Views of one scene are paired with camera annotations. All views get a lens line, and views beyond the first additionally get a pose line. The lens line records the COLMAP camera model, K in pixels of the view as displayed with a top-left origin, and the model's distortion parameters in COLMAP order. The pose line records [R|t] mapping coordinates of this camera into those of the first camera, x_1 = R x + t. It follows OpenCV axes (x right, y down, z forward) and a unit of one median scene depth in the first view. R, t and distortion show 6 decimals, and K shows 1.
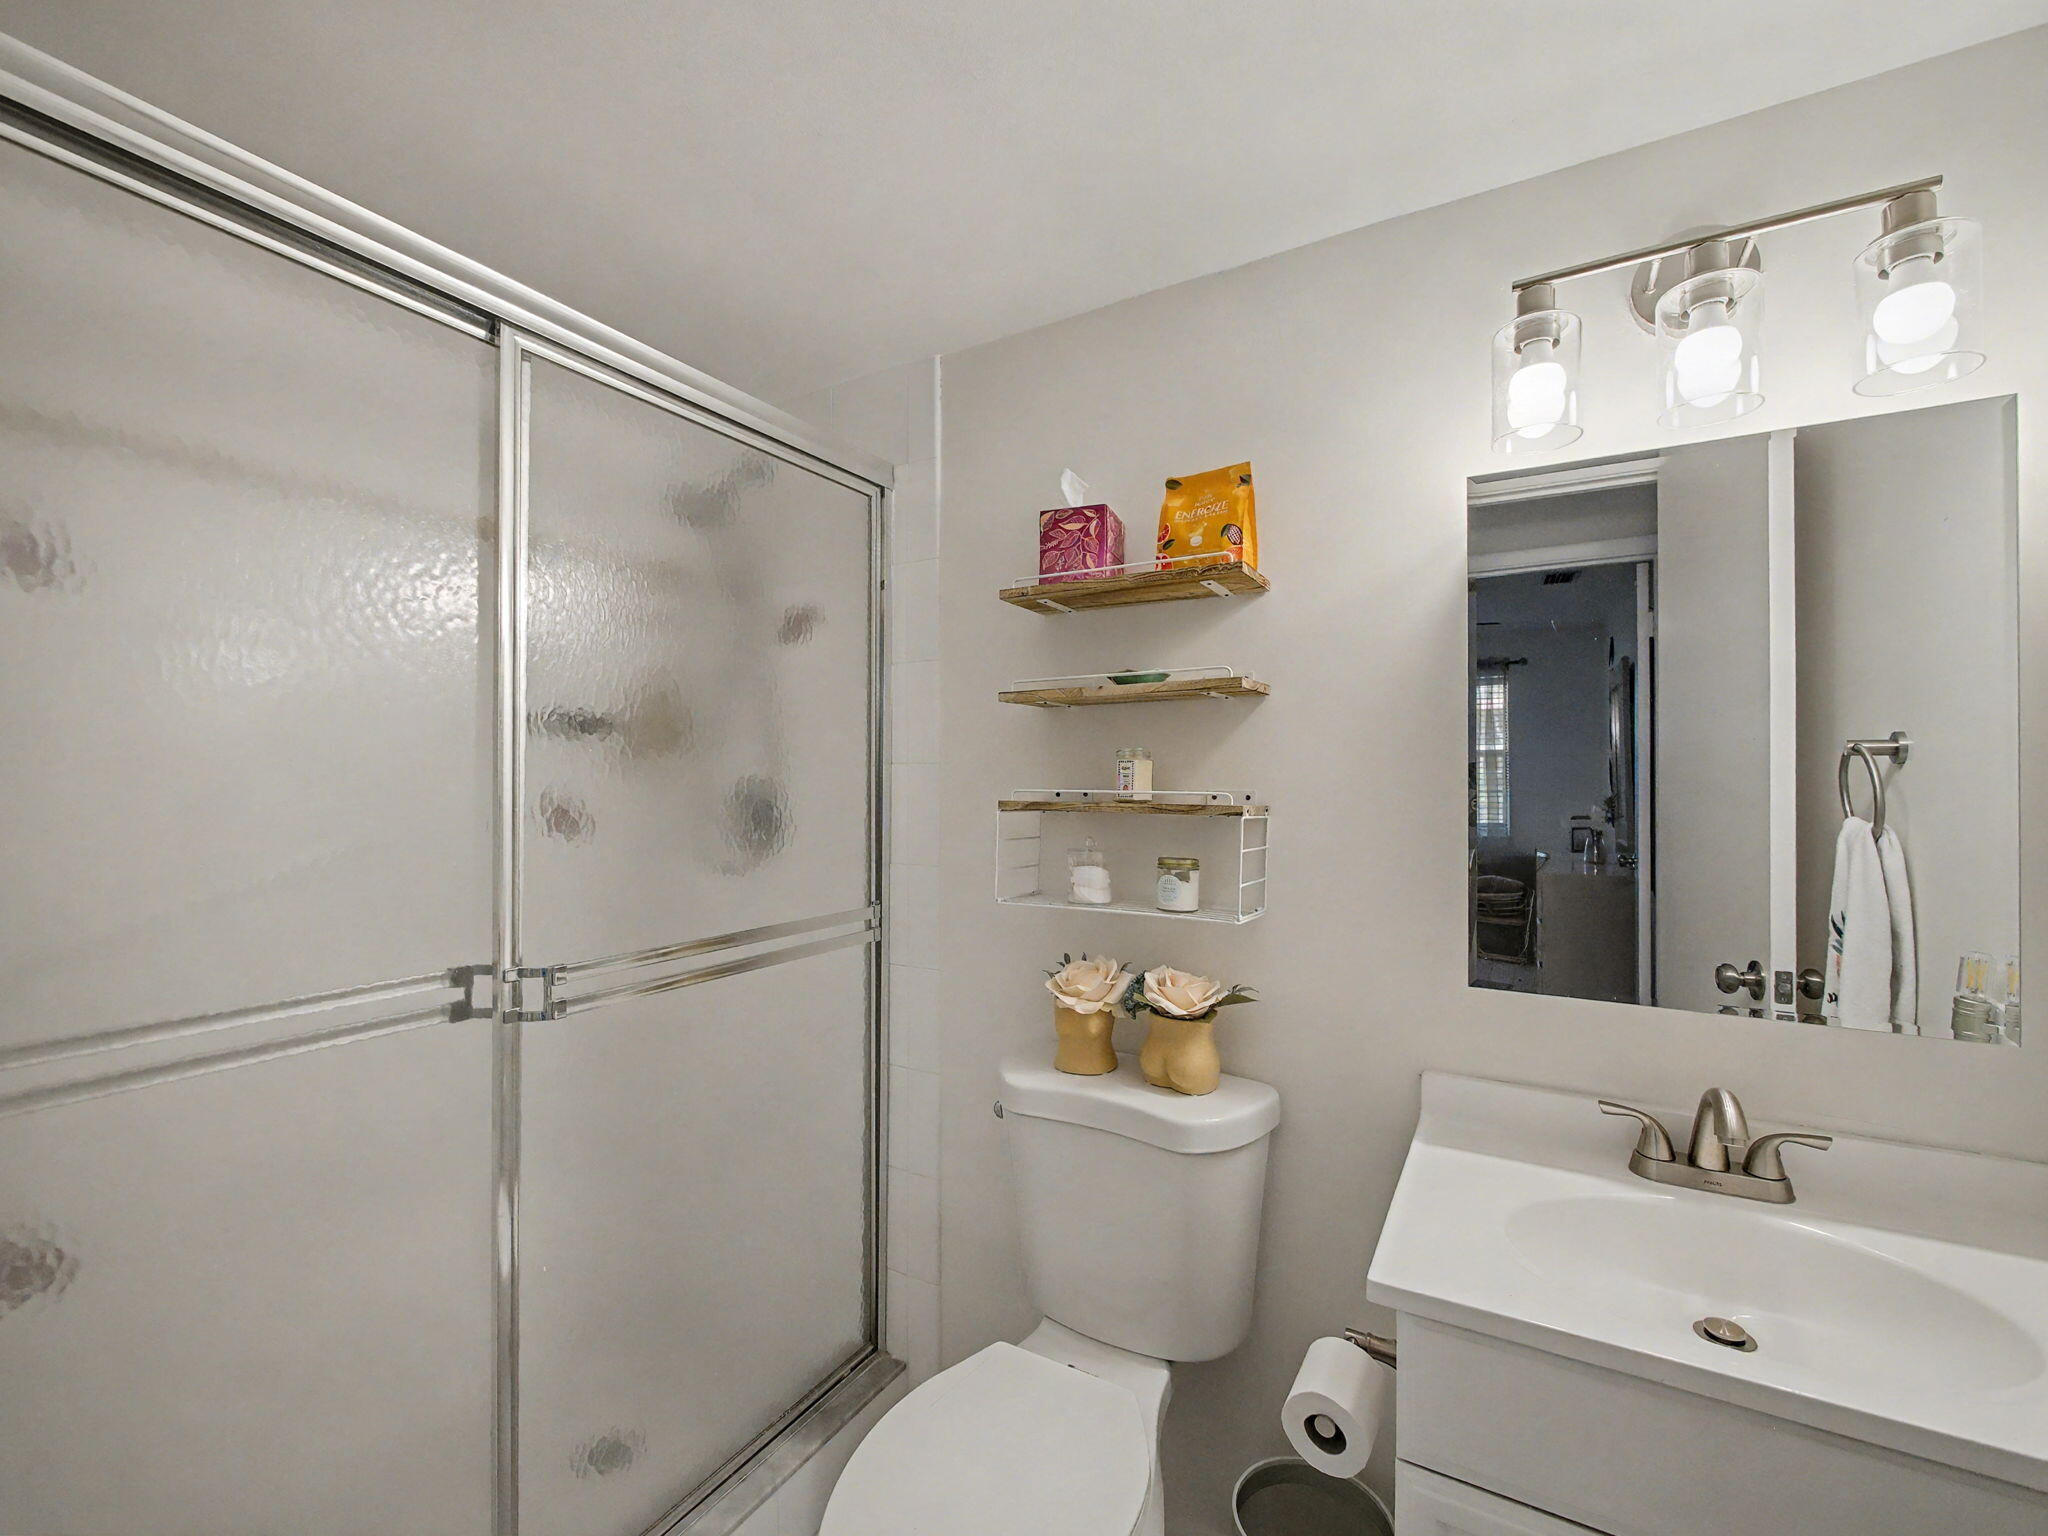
lens RADIAL K [[873.2, 0, 1024.0], [0, 873.2, 768.0], [0, 0, 1]] dist [-0.000066, -0.000115]
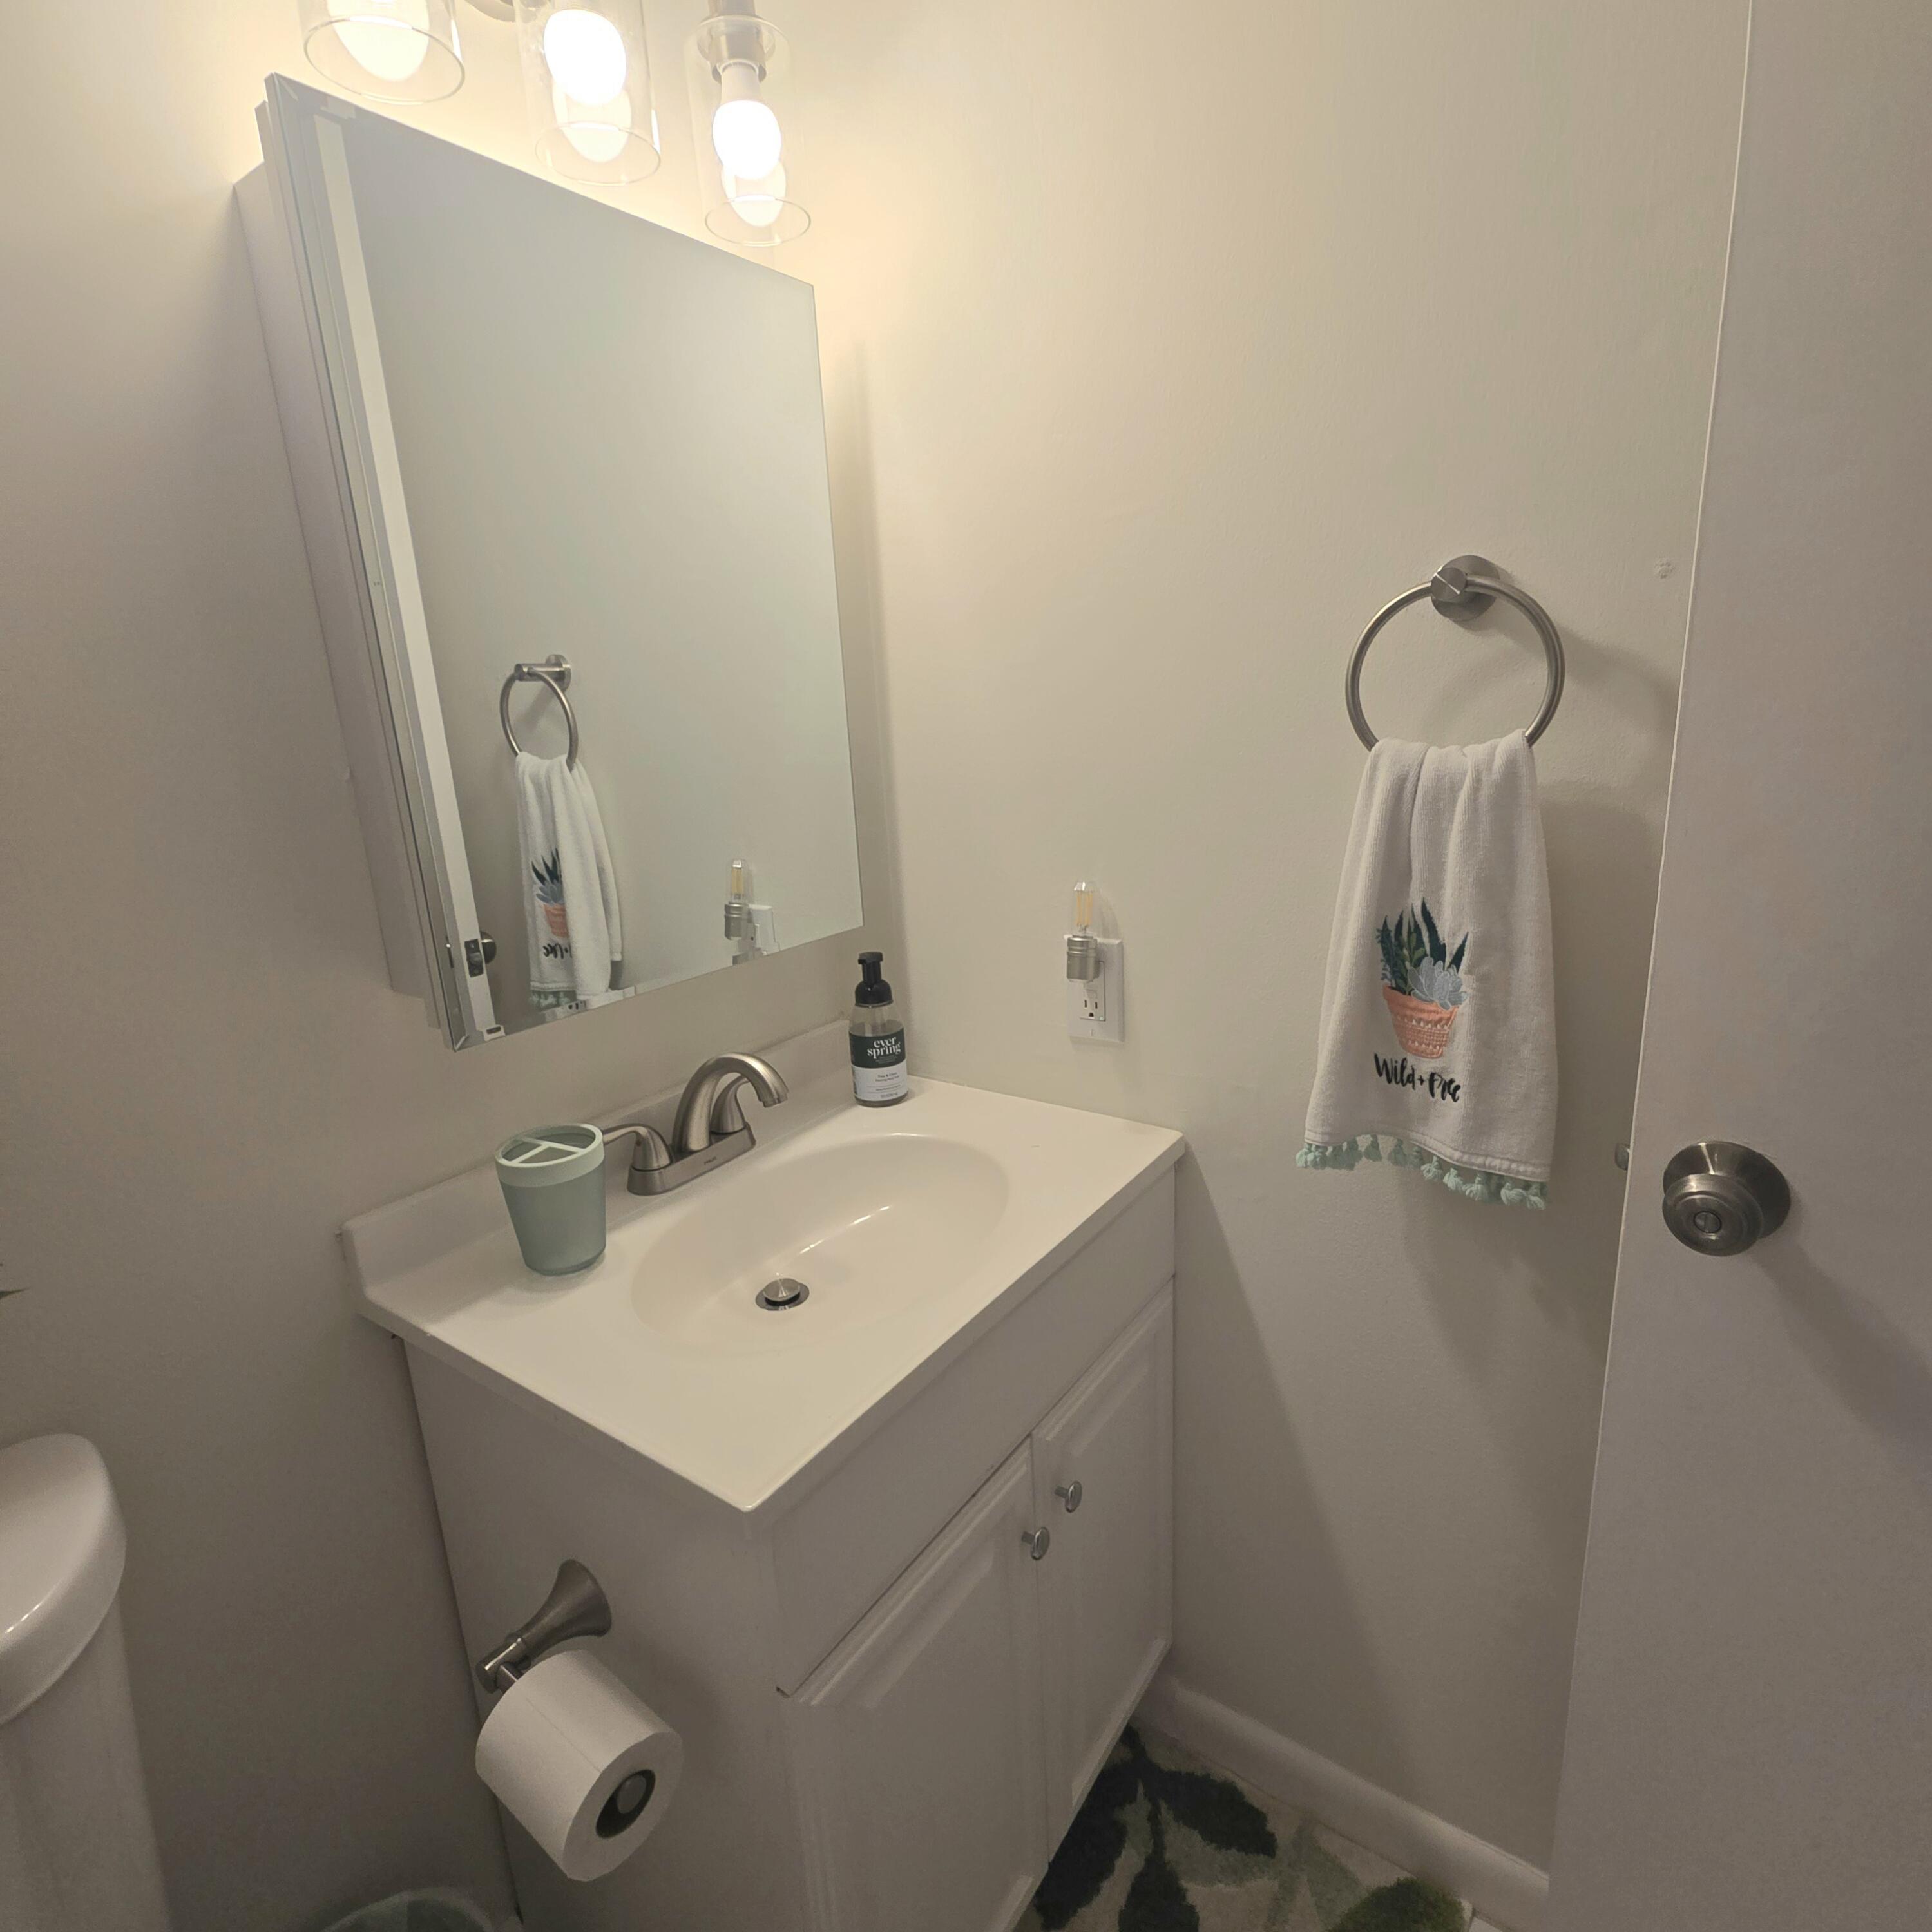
lens RADIAL K [[1072.5, 0, 966.0], [0, 1072.5, 966.0], [0, 0, 1]] dist [0.004528, 0.001109]
pose [[0.087821, -0.250069, 0.964237, -0.190789], [0.049320, 0.967881, 0.246522, 0.025276], [-0.994915, 0.025906, 0.097334, 0.620714]]
